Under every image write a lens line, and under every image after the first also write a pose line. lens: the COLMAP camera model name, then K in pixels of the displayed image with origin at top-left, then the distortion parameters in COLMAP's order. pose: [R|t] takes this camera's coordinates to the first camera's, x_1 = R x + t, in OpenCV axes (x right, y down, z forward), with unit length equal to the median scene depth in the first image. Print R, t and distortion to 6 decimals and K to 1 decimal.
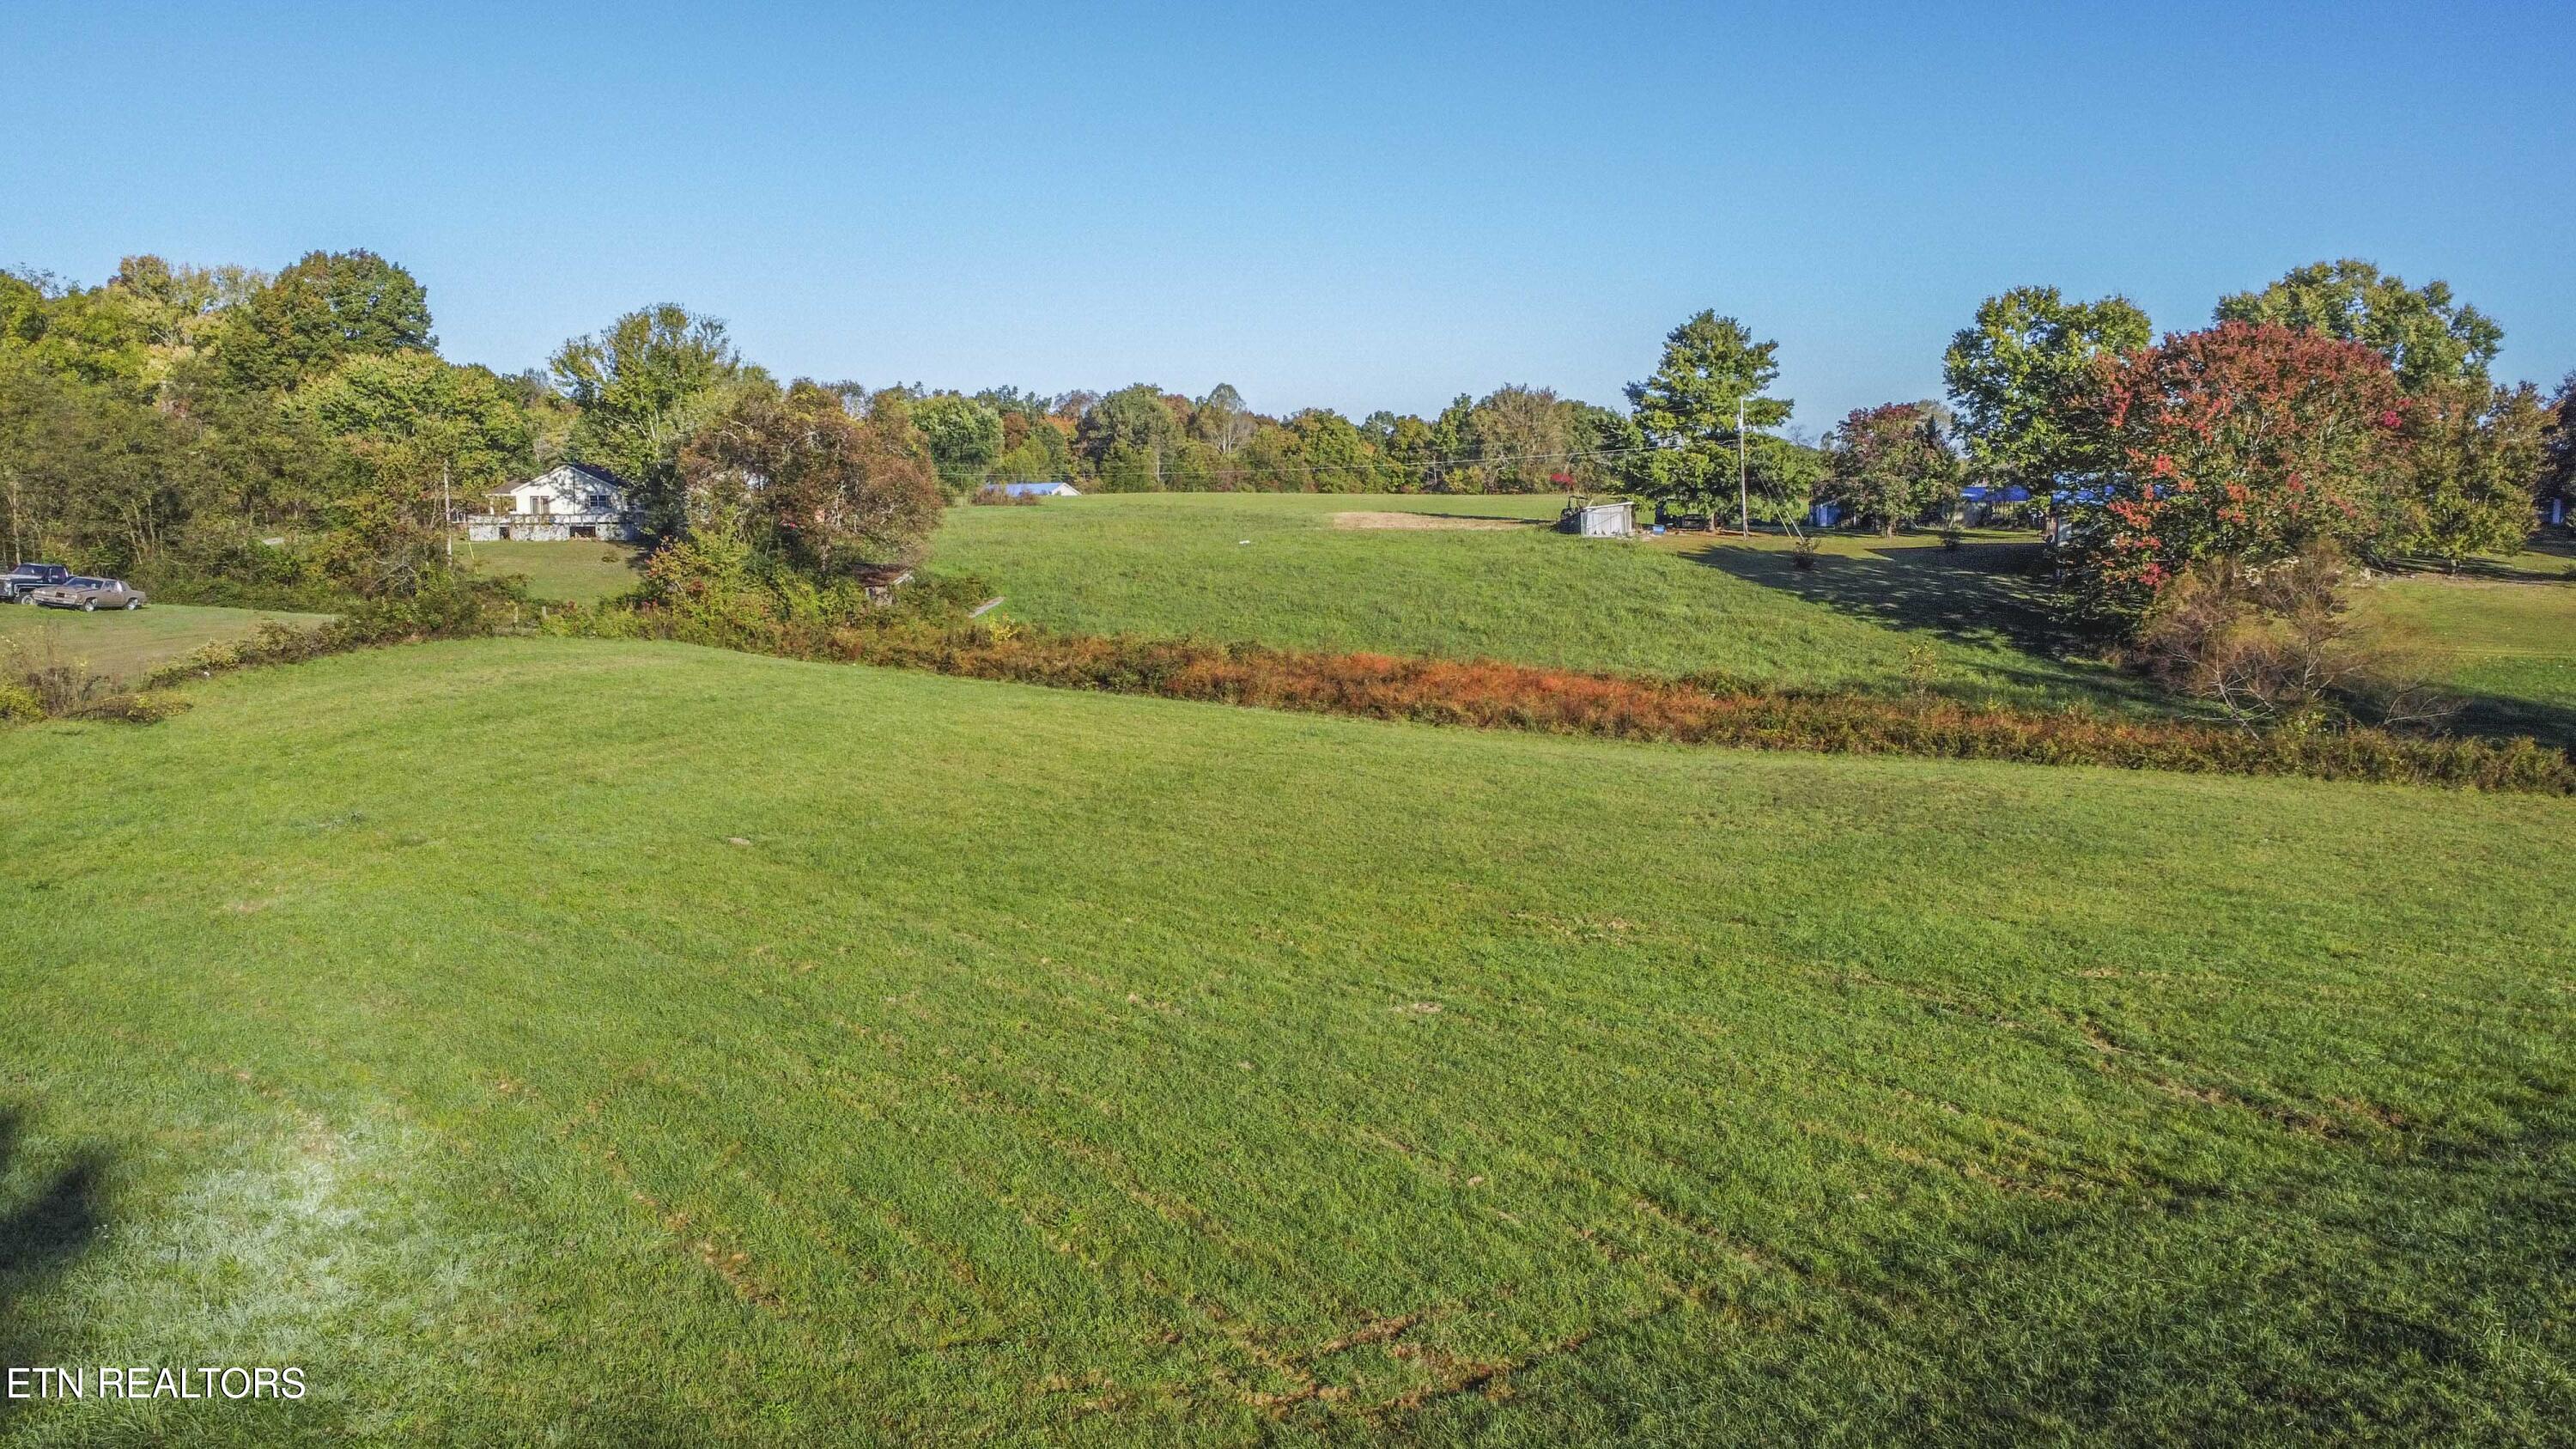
lens RADIAL K [[1847.6, 0, 1288.0], [0, 1847.6, 724.5], [0, 0, 1]] dist [-0.086910, 0.101635]
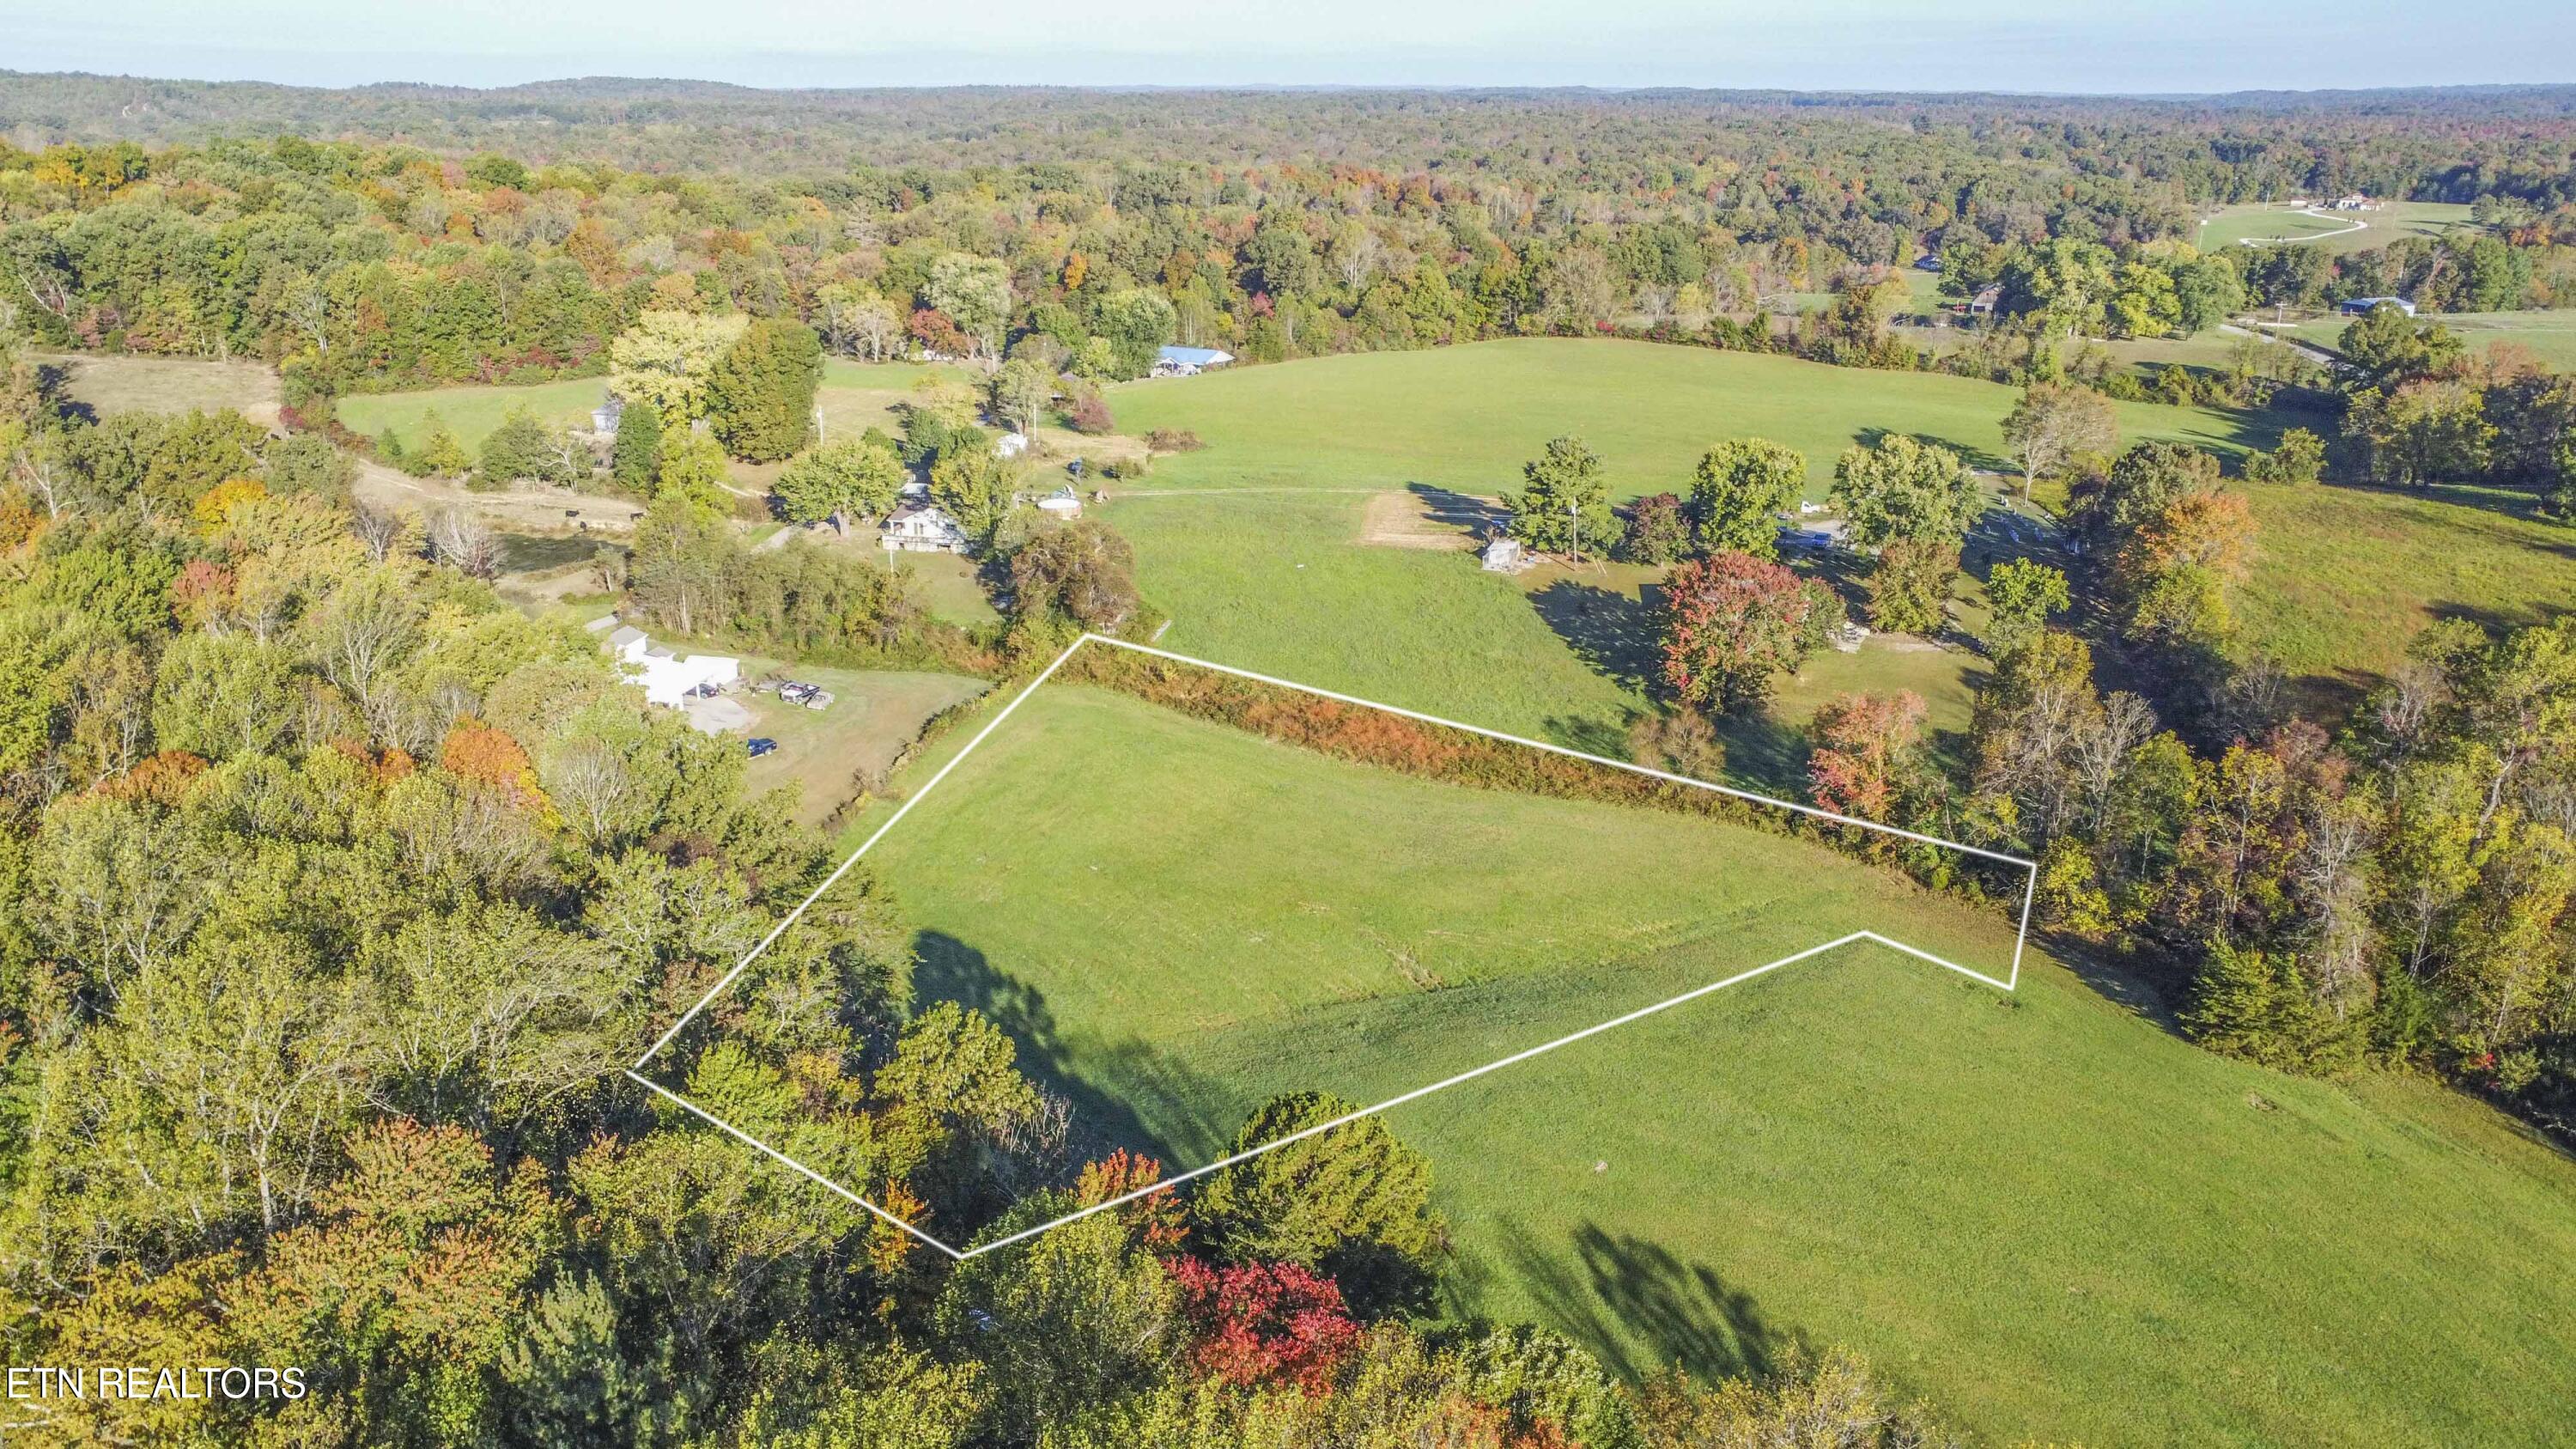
lens RADIAL K [[1847.6, 0, 1288.0], [0, 1847.6, 724.5], [0, 0, 1]] dist [-0.086910, 0.101635]
pose [[0.995112, 0.027149, -0.094950, 0.067315], [-0.006310, 0.976984, 0.213220, -0.157192], [0.098554, -0.211579, 0.972379, -0.387133]]
